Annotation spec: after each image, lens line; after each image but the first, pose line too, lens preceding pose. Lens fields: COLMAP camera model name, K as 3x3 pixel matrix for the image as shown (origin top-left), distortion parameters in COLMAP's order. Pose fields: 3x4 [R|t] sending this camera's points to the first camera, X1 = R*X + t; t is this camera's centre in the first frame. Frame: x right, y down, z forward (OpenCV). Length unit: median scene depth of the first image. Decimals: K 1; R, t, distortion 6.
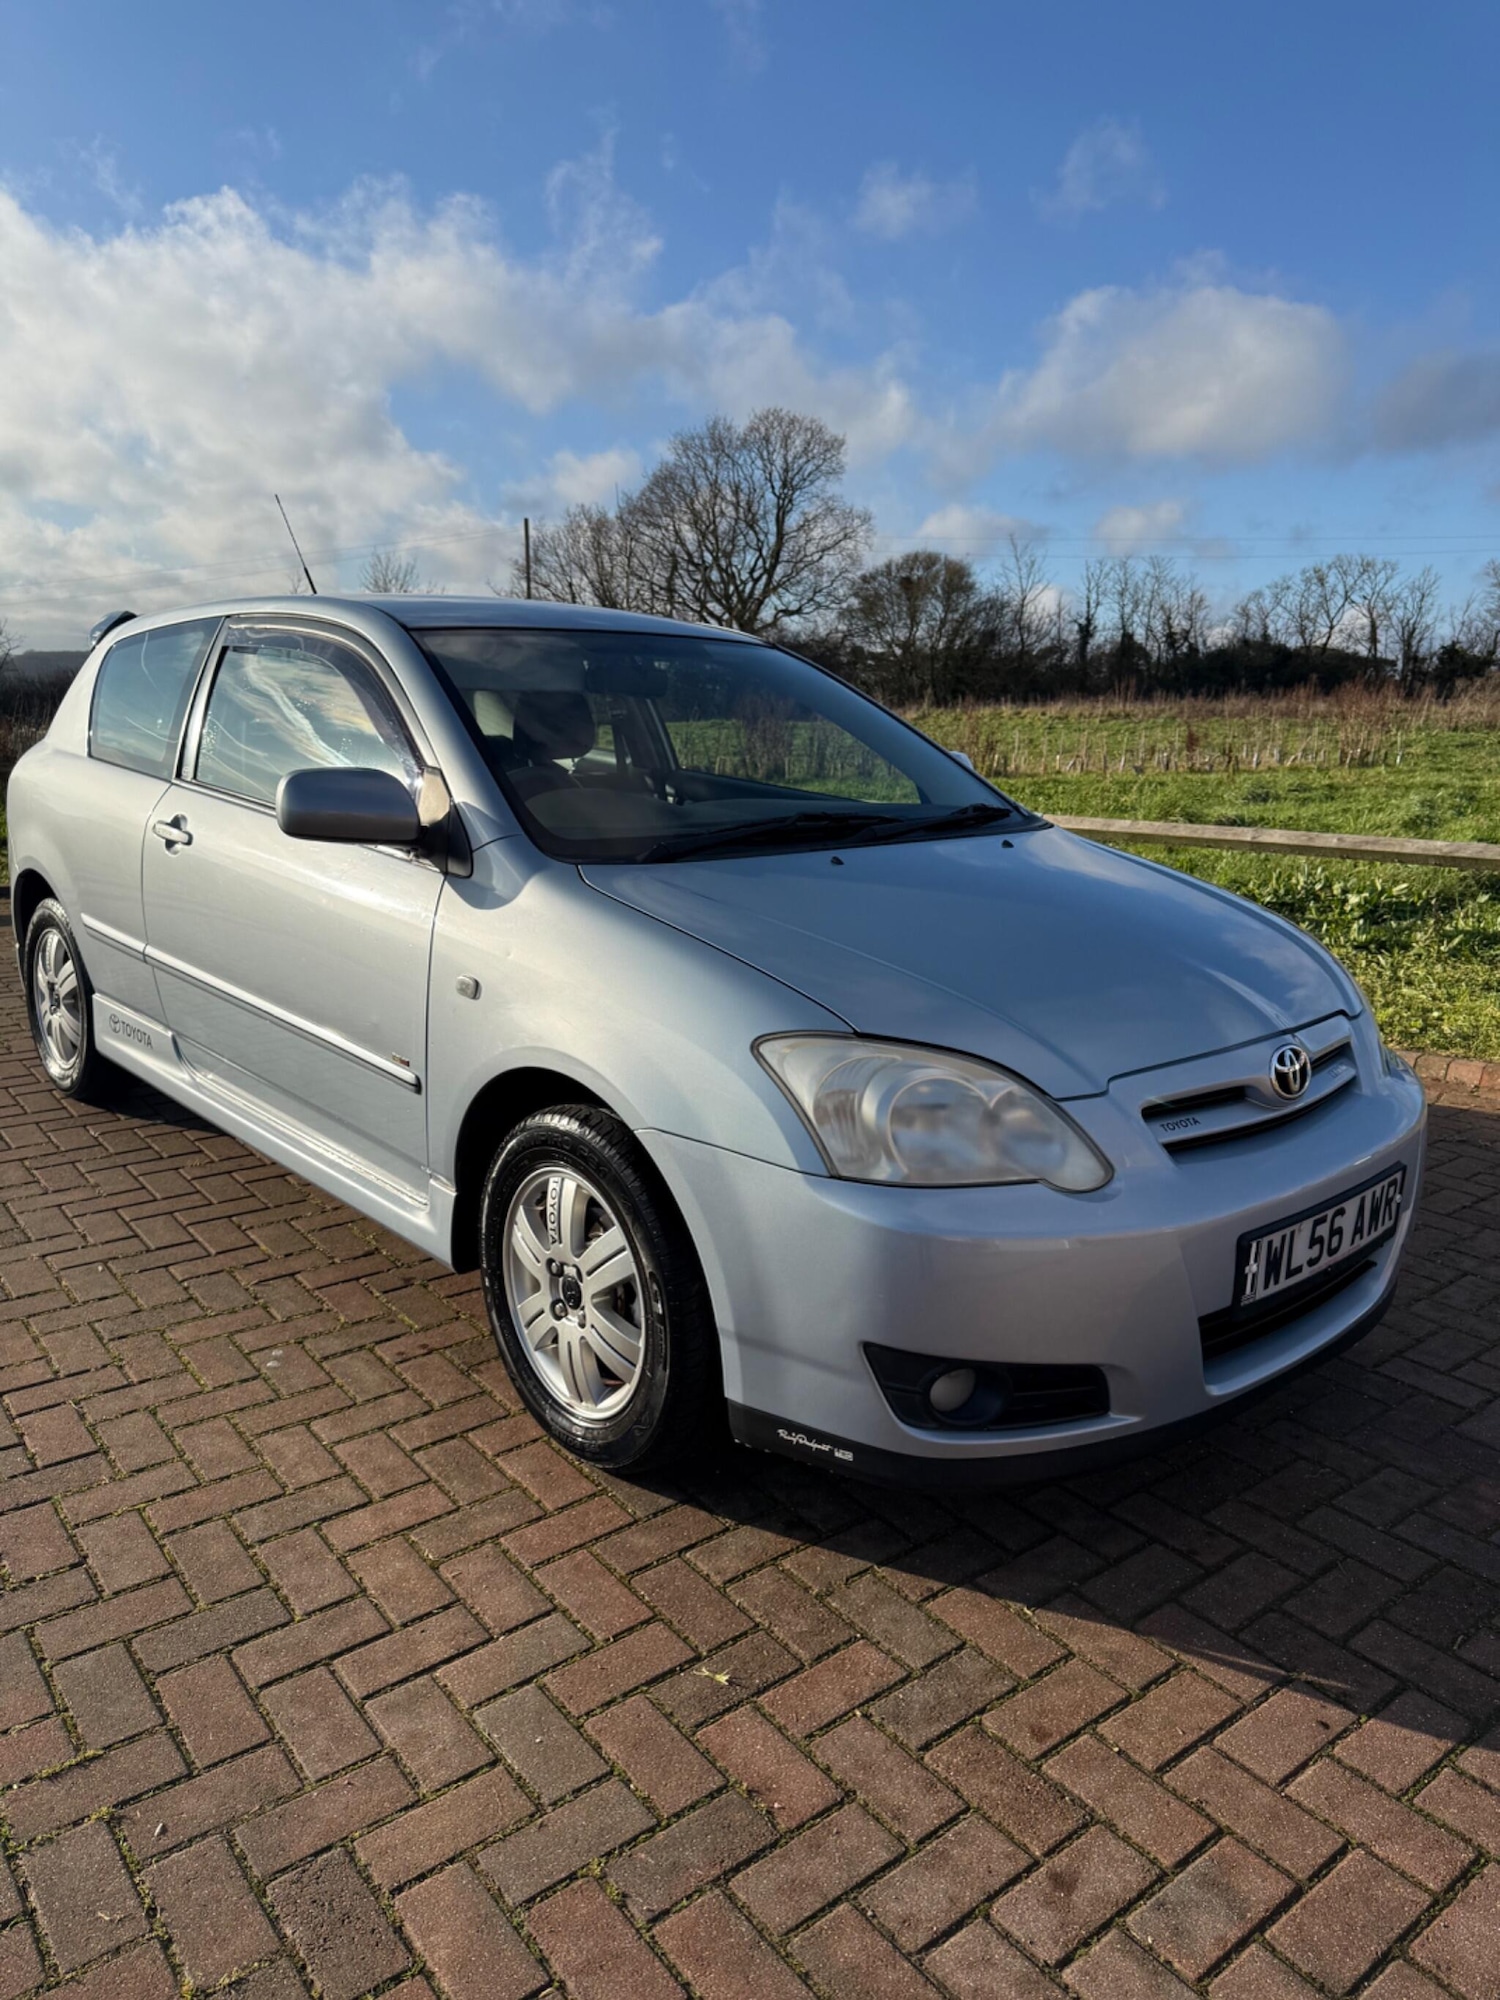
lens RADIAL K [[1415.0, 0, 752.6], [0, 1415.0, 1006.8], [0, 0, 1]] dist [0.040555, -0.049253]
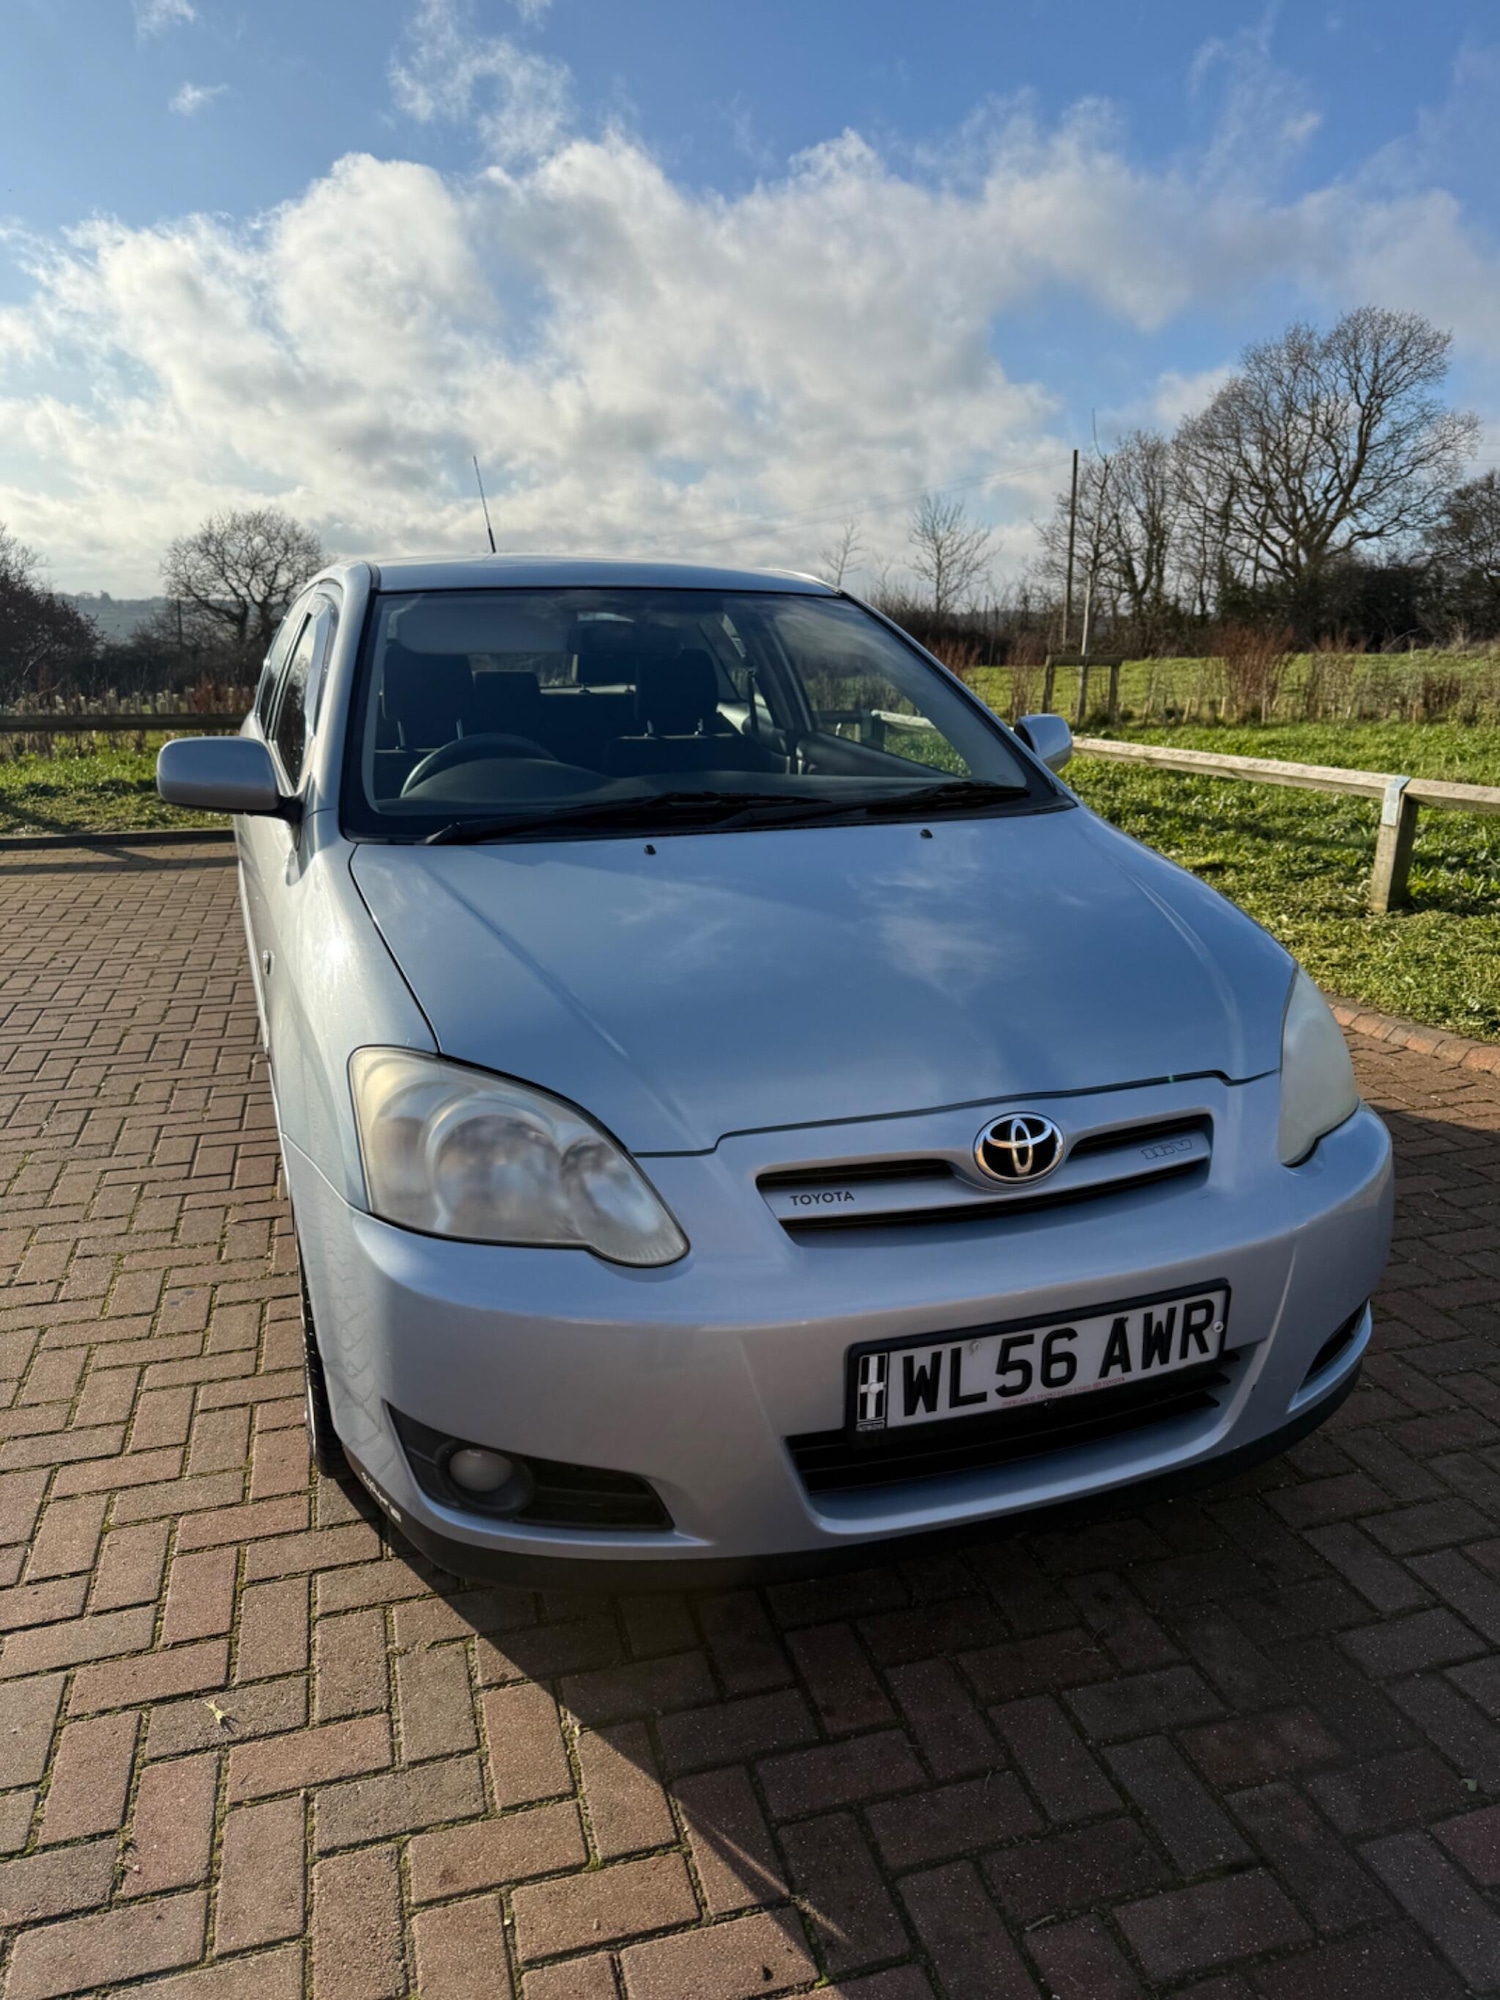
lens RADIAL K [[1415.0, 0, 753.3], [0, 1415.0, 1015.9], [0, 0, 1]] dist [0.040555, -0.049253]
pose [[0.927136, 0.083291, -0.365352, 0.474846], [-0.066428, 0.996074, 0.058510, -0.057212], [0.368791, -0.029977, 0.929029, 0.199958]]
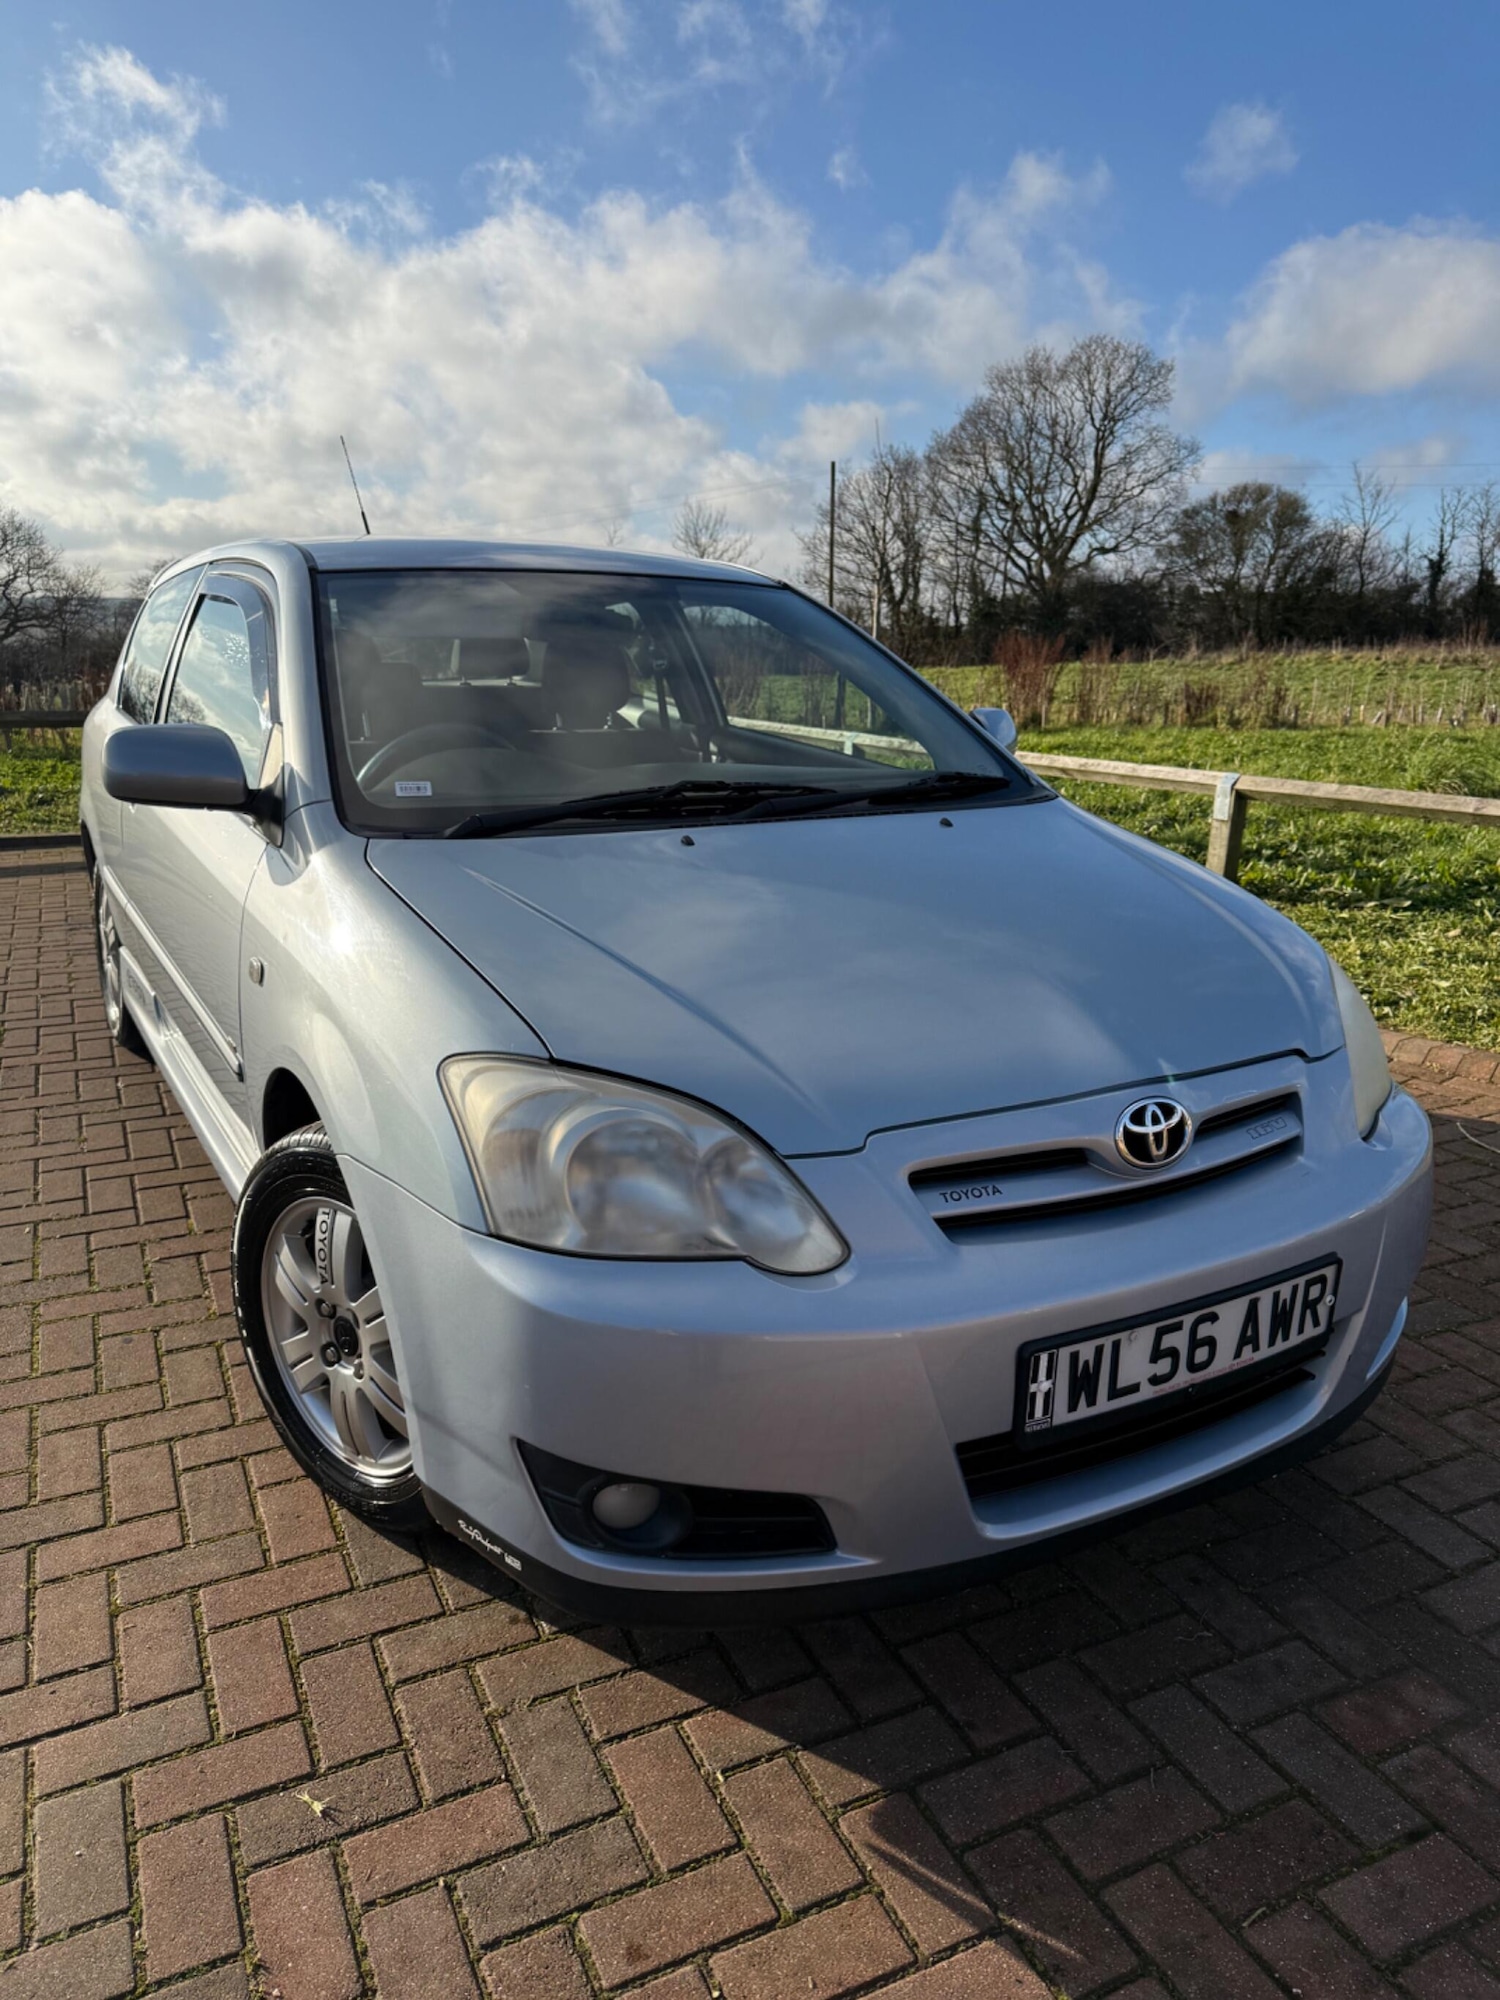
lens RADIAL K [[1415.0, 0, 753.1], [0, 1415.0, 1015.4], [0, 0, 1]] dist [0.040555, -0.049253]
pose [[0.976235, 0.051043, -0.210618, 0.295277], [-0.042361, 0.998064, 0.045536, -0.039476], [0.212534, -0.035532, 0.976507, 0.183519]]
